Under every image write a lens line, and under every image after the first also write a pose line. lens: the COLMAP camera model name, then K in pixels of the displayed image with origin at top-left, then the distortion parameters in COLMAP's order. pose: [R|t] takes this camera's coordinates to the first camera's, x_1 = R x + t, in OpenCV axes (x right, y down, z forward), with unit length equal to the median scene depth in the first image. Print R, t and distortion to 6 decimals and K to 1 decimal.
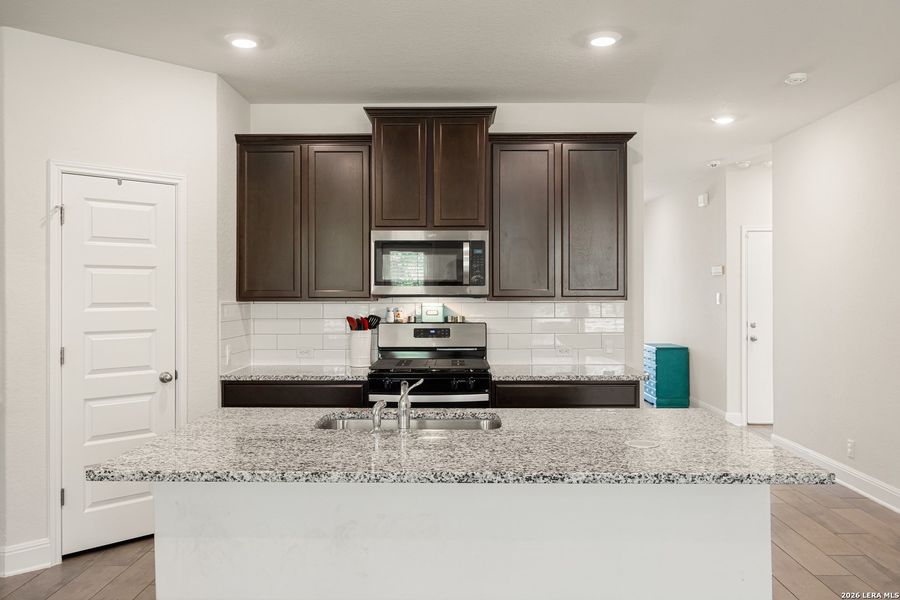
lens RADIAL K [[701.0, 0, 451.7], [0, 701.0, 294.5], [0, 0, 1]] dist [-0.018501, 0.001919]
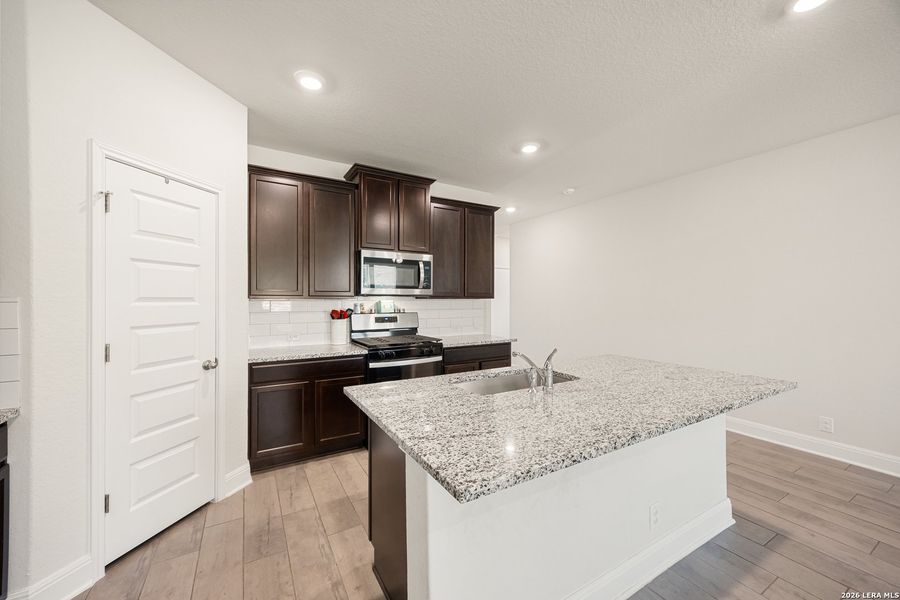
lens RADIAL K [[347.0, 0, 448.3], [0, 347.0, 302.1], [0, 0, 1]] dist [-0.001964, 0.000580]
pose [[0.854747, -0.001028, 0.519044, -0.332589], [-0.000982, 0.999993, 0.003599, 0.014049], [-0.519044, -0.003586, 0.854740, 0.296479]]
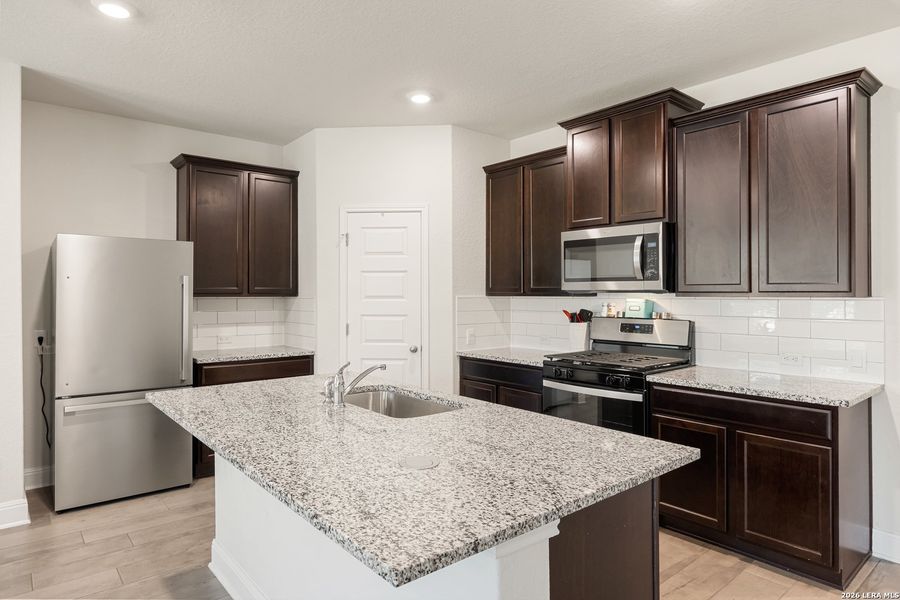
lens RADIAL K [[531.8, 0, 453.8], [0, 531.8, 298.4], [0, 0, 1]] dist [0.016158, -0.000079]
pose [[0.660442, 0.008317, -0.750831, 0.405088], [-0.002400, 0.999957, 0.008966, 0.005753], [0.750873, -0.004120, 0.660433, 0.317249]]
